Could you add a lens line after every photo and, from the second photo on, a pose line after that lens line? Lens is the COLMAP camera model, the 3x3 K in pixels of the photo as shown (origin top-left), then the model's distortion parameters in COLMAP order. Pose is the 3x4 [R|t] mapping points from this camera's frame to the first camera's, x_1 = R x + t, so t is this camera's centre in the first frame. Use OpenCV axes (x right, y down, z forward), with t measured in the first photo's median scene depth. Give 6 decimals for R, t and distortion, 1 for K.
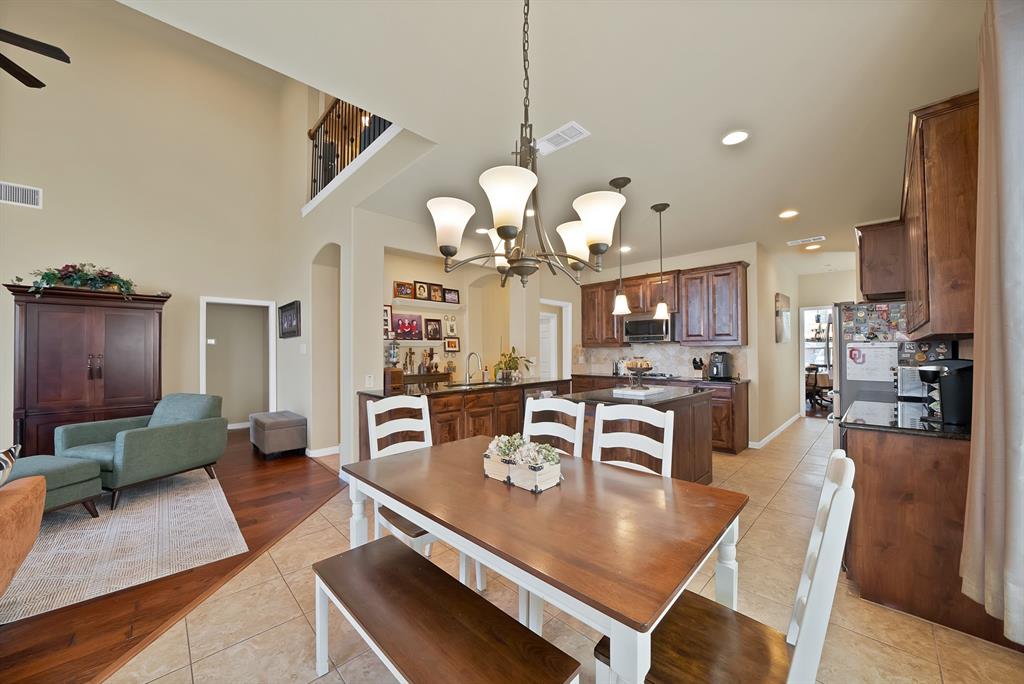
lens RADIAL K [[370.2, 0, 509.3], [0, 370.2, 344.0], [0, 0, 1]] dist [-0.022525, 0.001273]
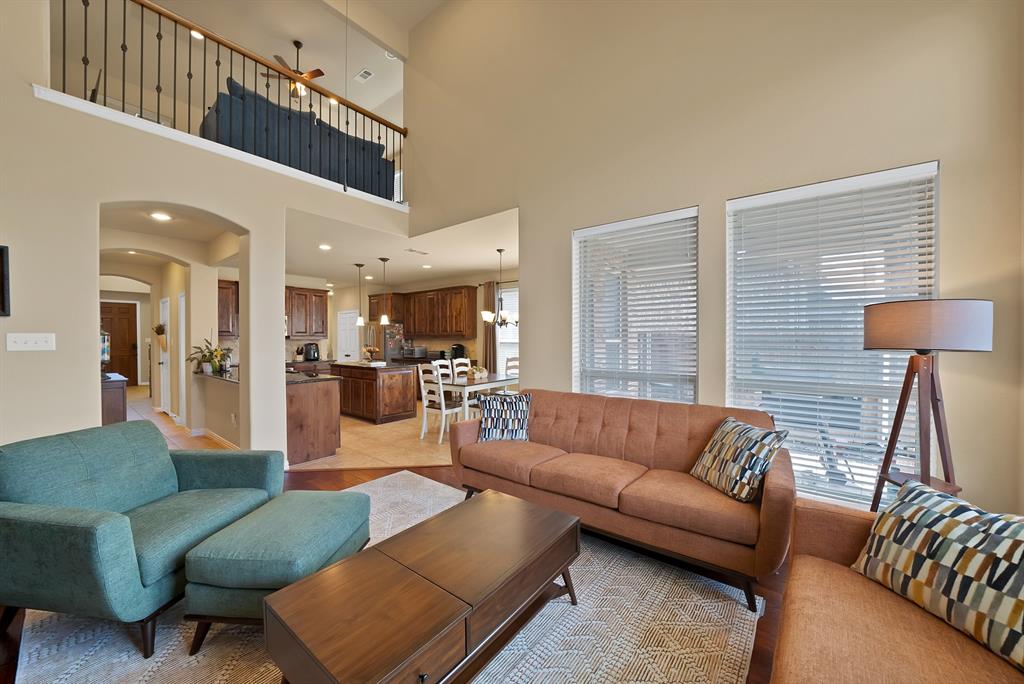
lens RADIAL K [[370.2, 0, 505.1], [0, 370.2, 339.6], [0, 0, 1]] dist [-0.022525, 0.001273]
pose [[-0.139018, 0.001933, 0.990288, -1.253471], [-0.016815, 0.999849, -0.004312, -0.001165], [-0.990147, -0.017251, -0.138964, 0.424431]]
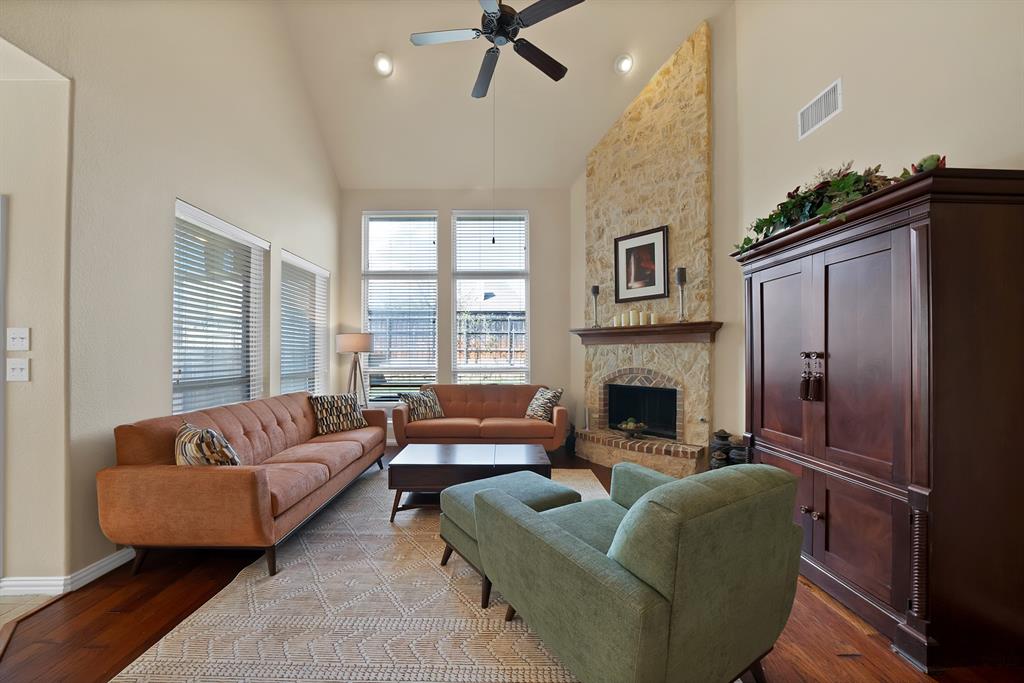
lens RADIAL K [[370.2, 0, 504.4], [0, 370.2, 350.2], [0, 0, 1]] dist [-0.022525, 0.001273]
pose [[-0.690586, -0.002062, -0.723247, -0.455005], [0.017078, 0.999671, -0.019157, 0.027880], [0.723049, -0.025581, -0.690323, 0.951102]]
